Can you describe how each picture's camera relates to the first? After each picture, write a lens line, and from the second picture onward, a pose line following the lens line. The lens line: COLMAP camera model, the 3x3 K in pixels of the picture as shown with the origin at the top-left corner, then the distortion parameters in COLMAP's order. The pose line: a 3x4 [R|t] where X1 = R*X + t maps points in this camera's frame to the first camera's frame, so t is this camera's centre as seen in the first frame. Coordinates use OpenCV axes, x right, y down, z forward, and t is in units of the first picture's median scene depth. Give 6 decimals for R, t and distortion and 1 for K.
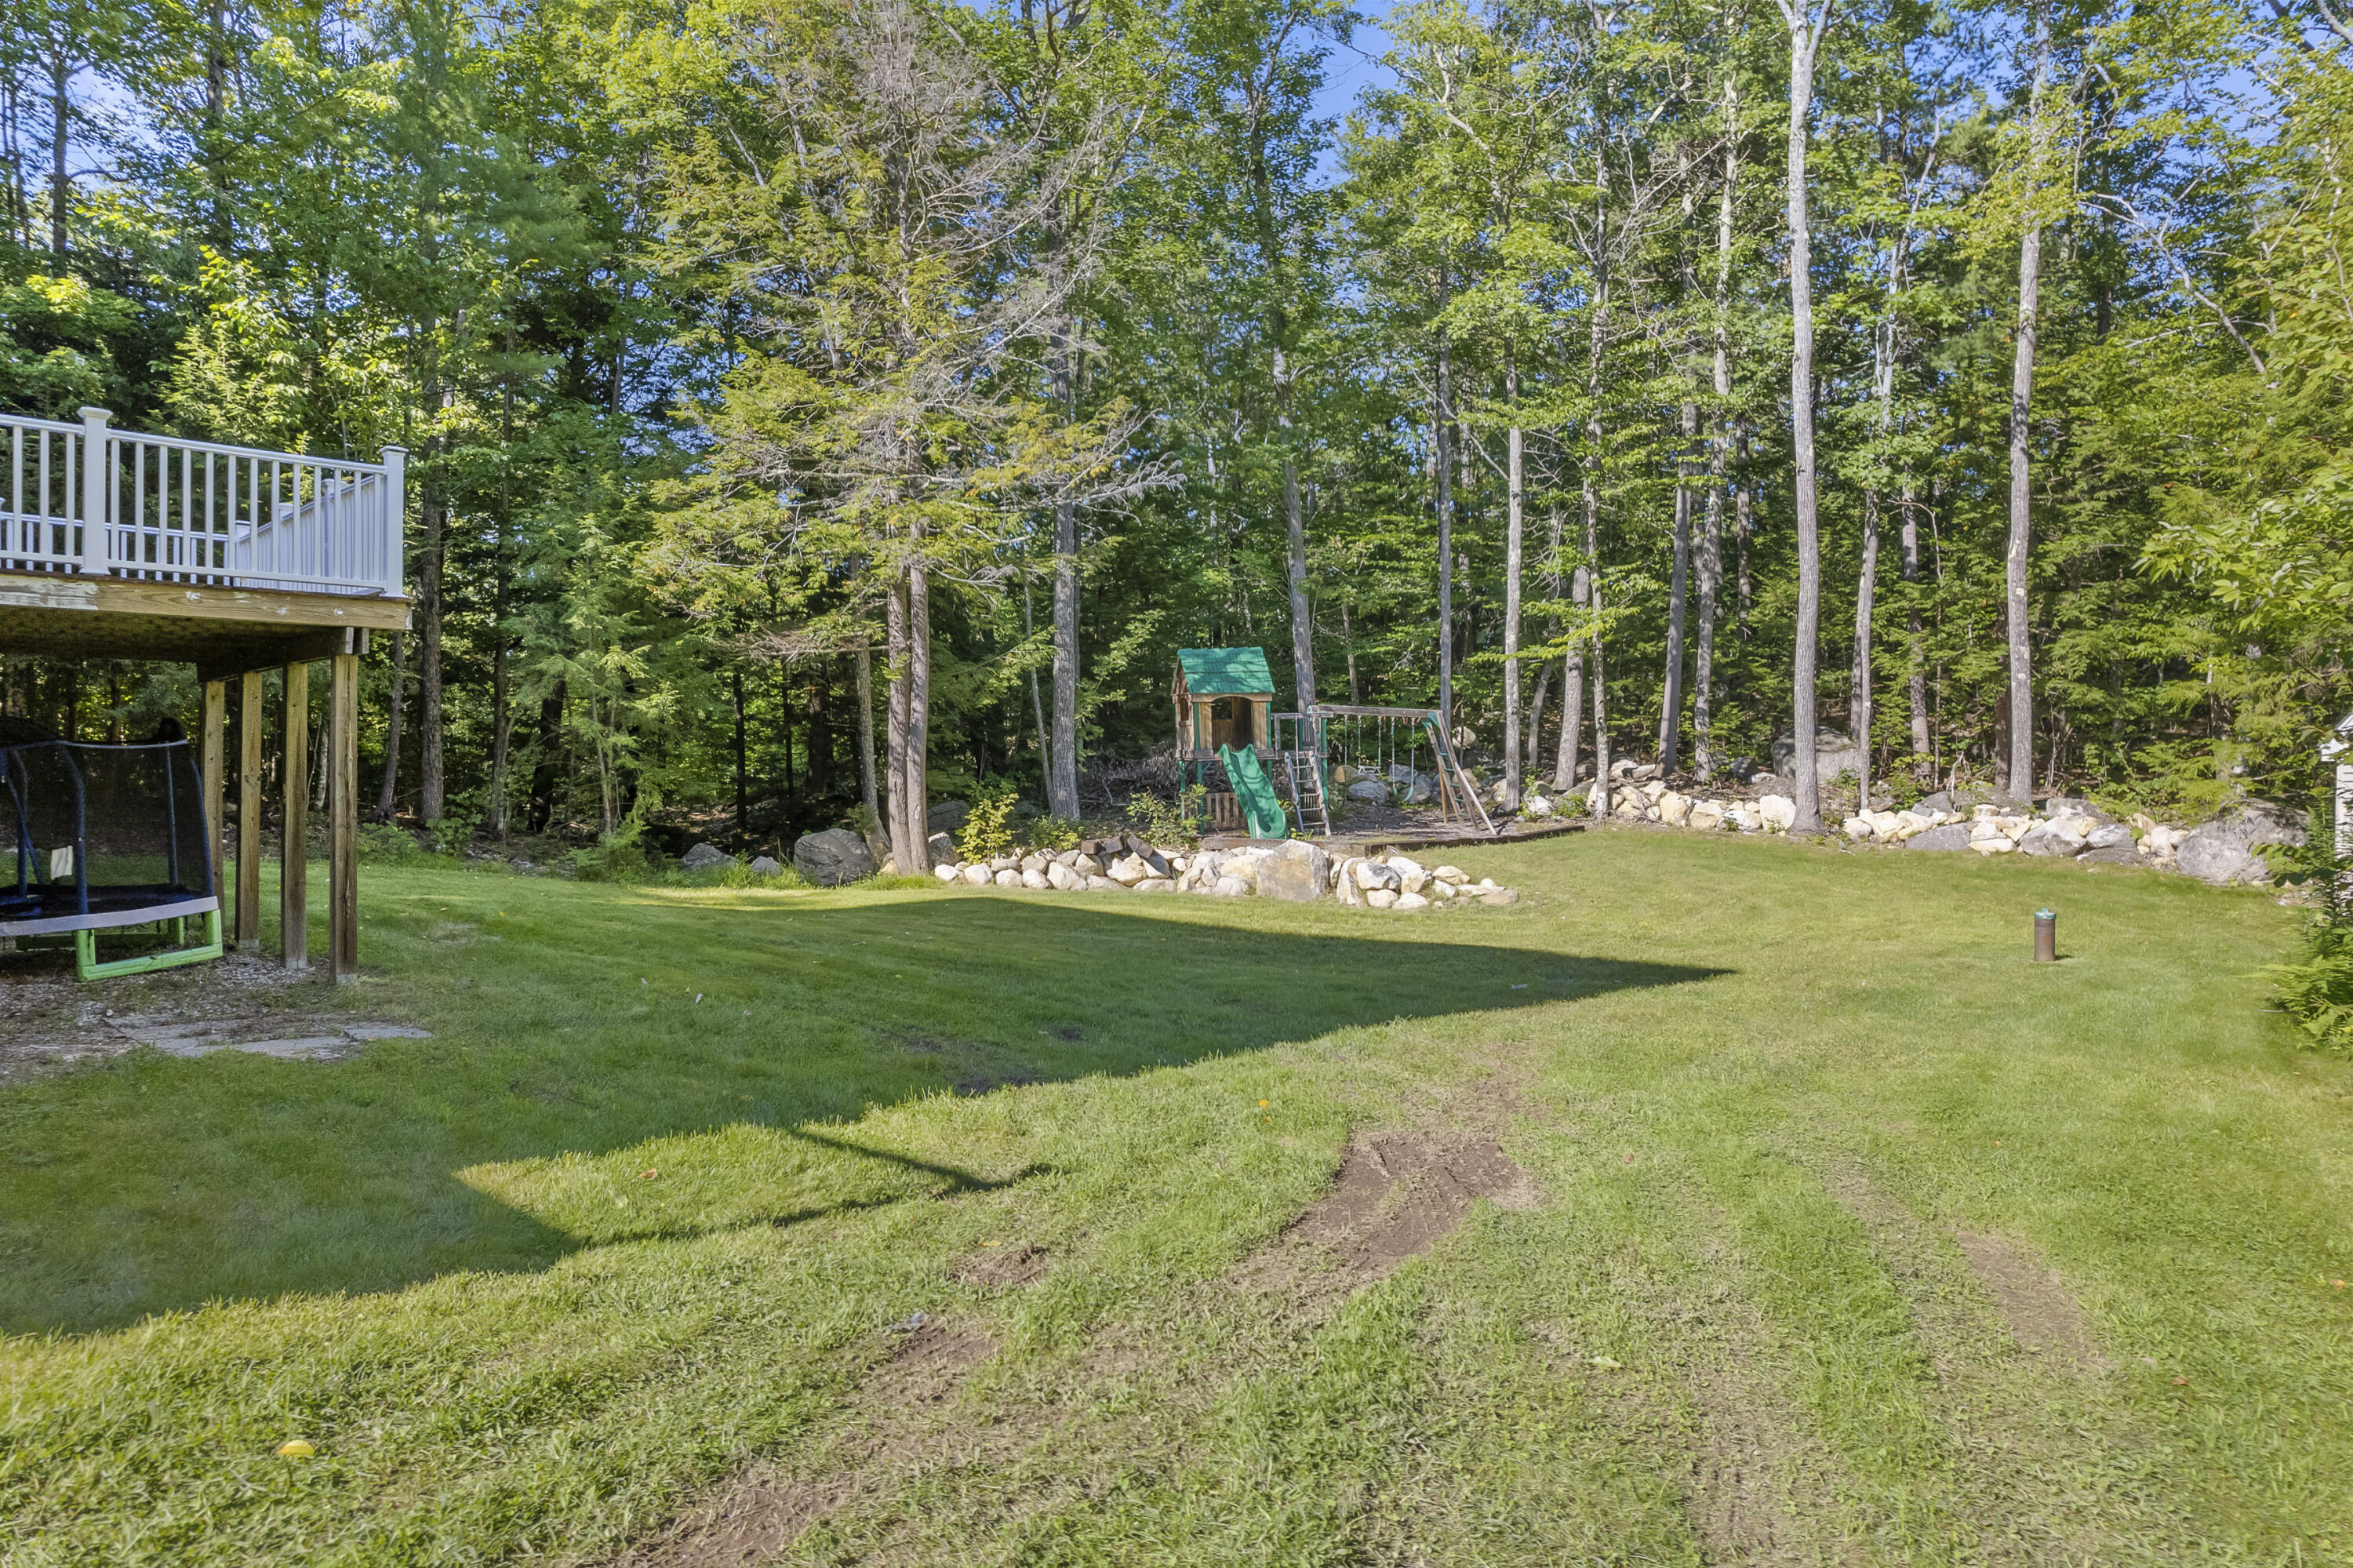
lens RADIAL K [[1484.4, 0, 1179.5], [0, 1484.4, 781.4], [0, 0, 1]] dist [-0.004298, 0.001445]
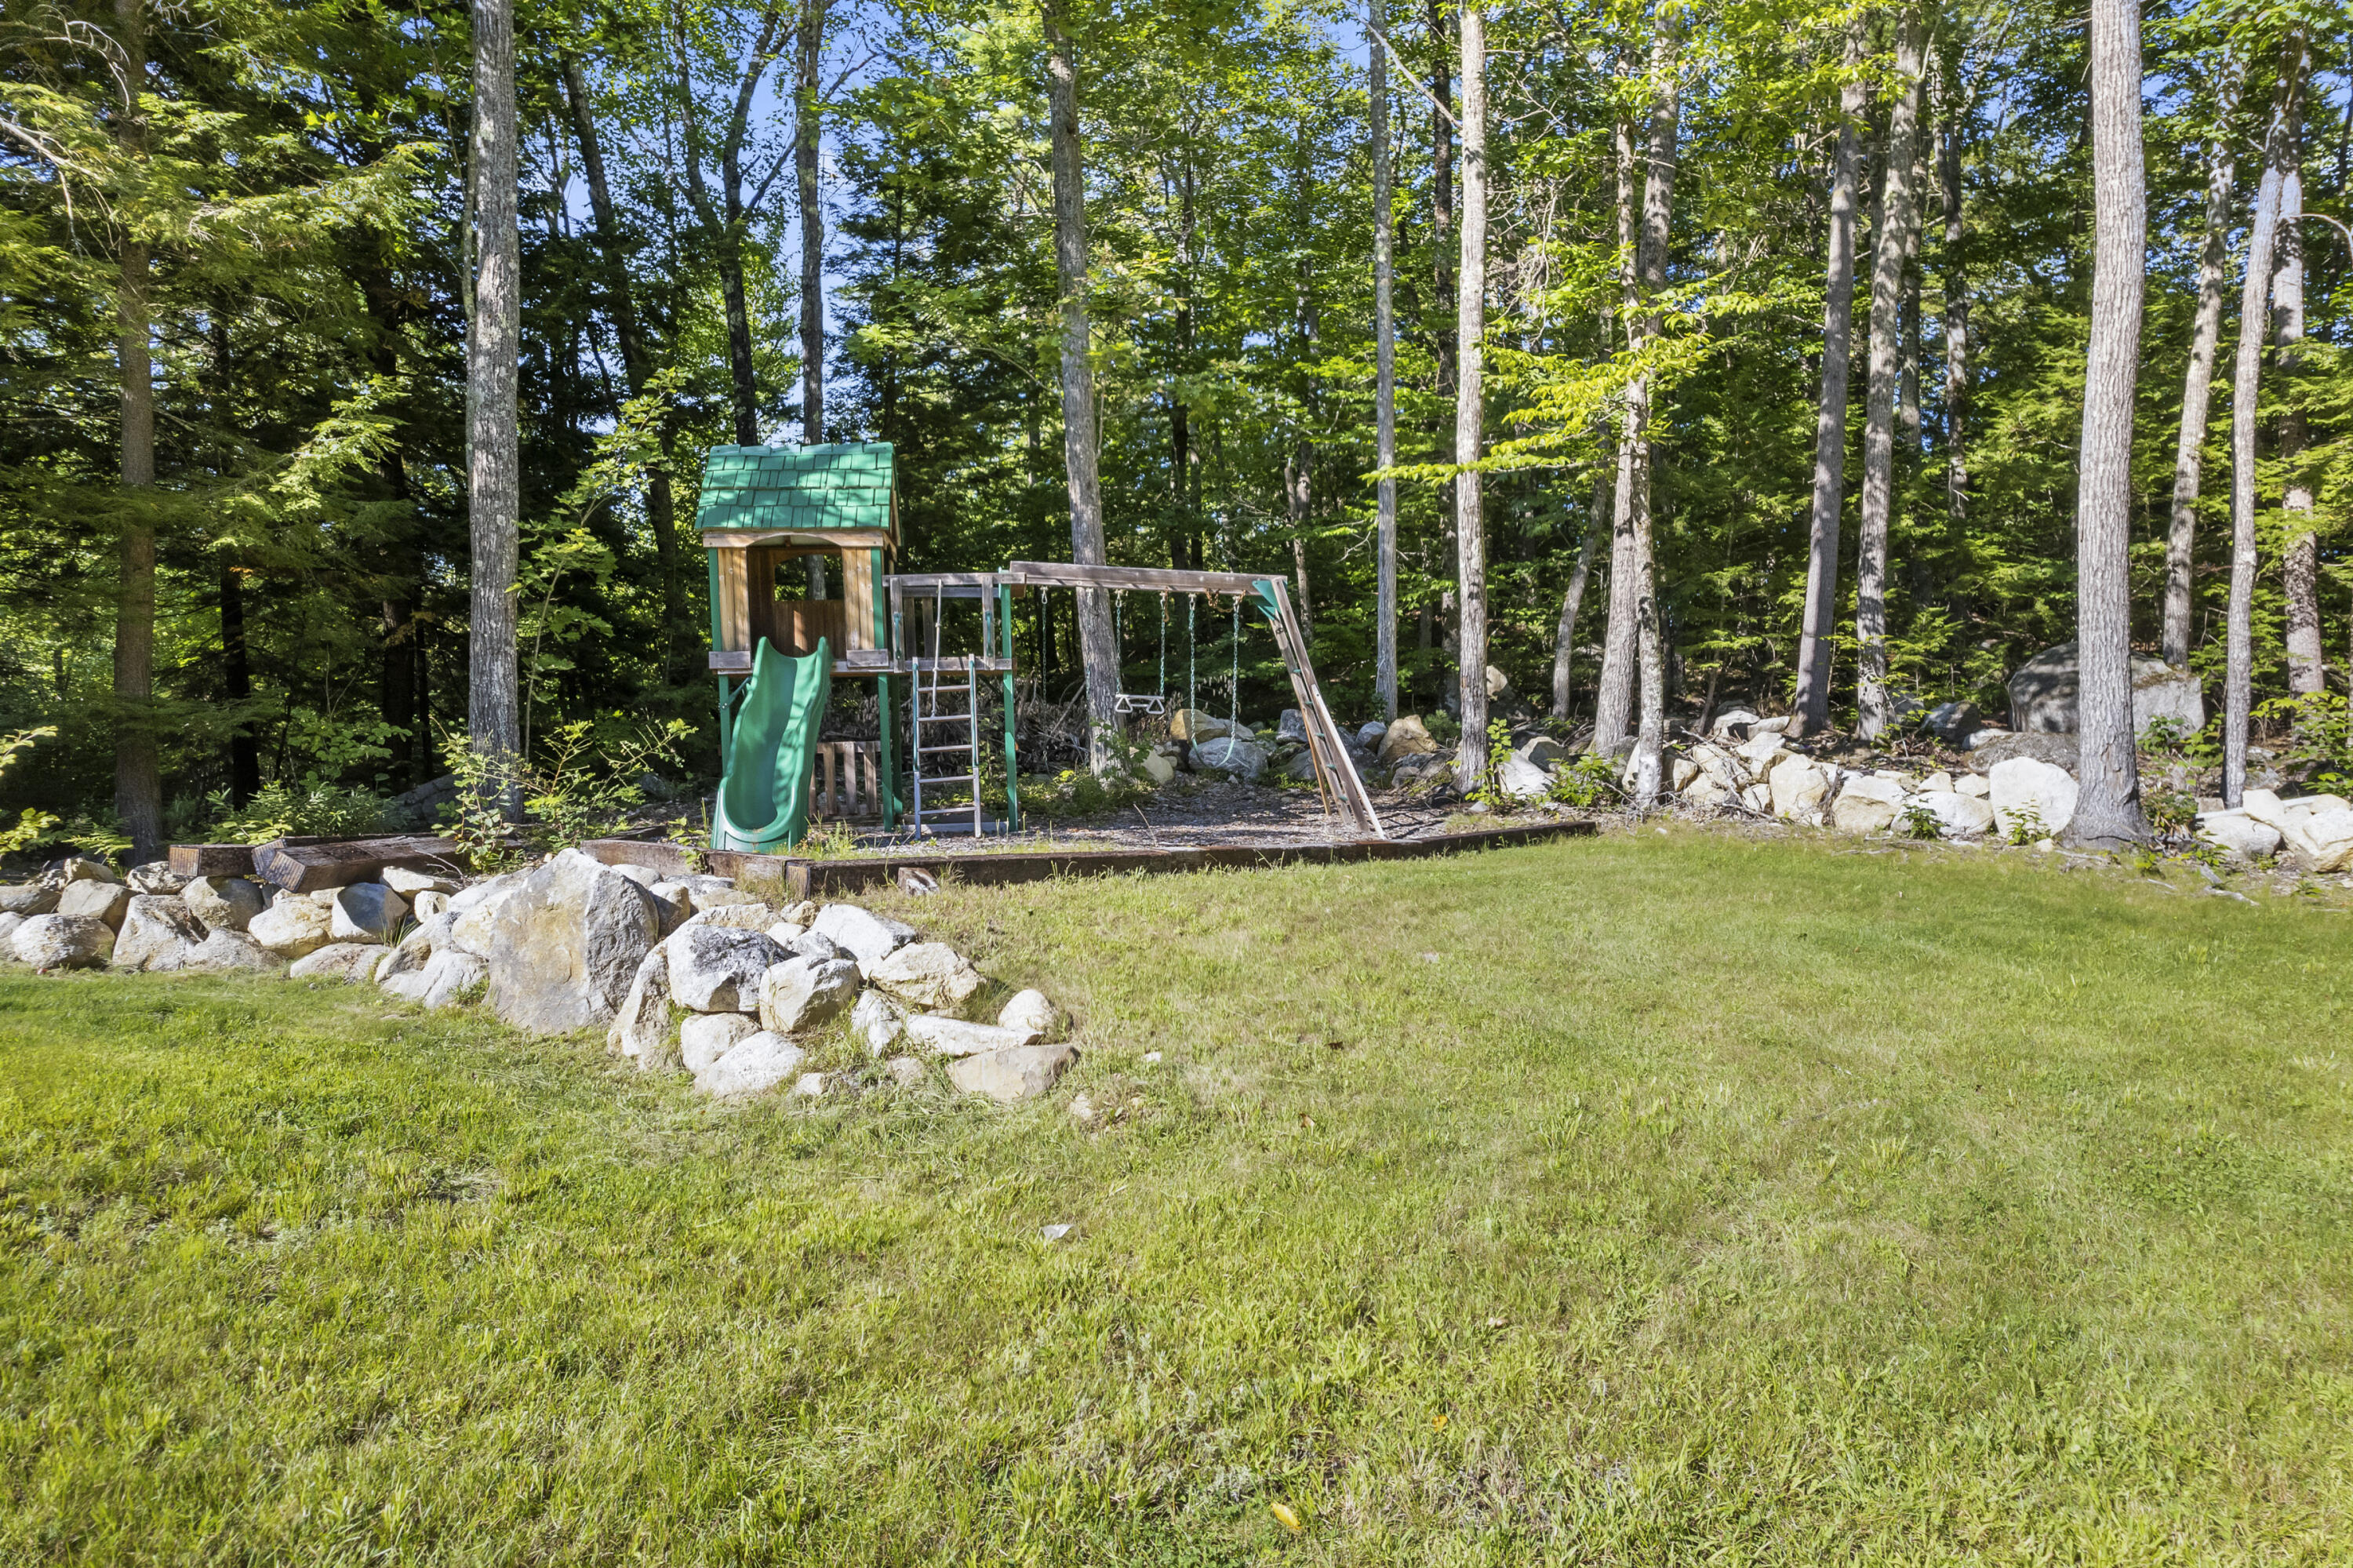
lens RADIAL K [[1484.4, 0, 1168.3], [0, 1484.4, 783.9], [0, 0, 1]] dist [-0.004298, 0.001445]
pose [[0.992301, 0.008636, -0.123547, 0.186528], [-0.007861, 0.999946, 0.006756, 0.014934], [0.123598, -0.005733, 0.992316, 0.490014]]
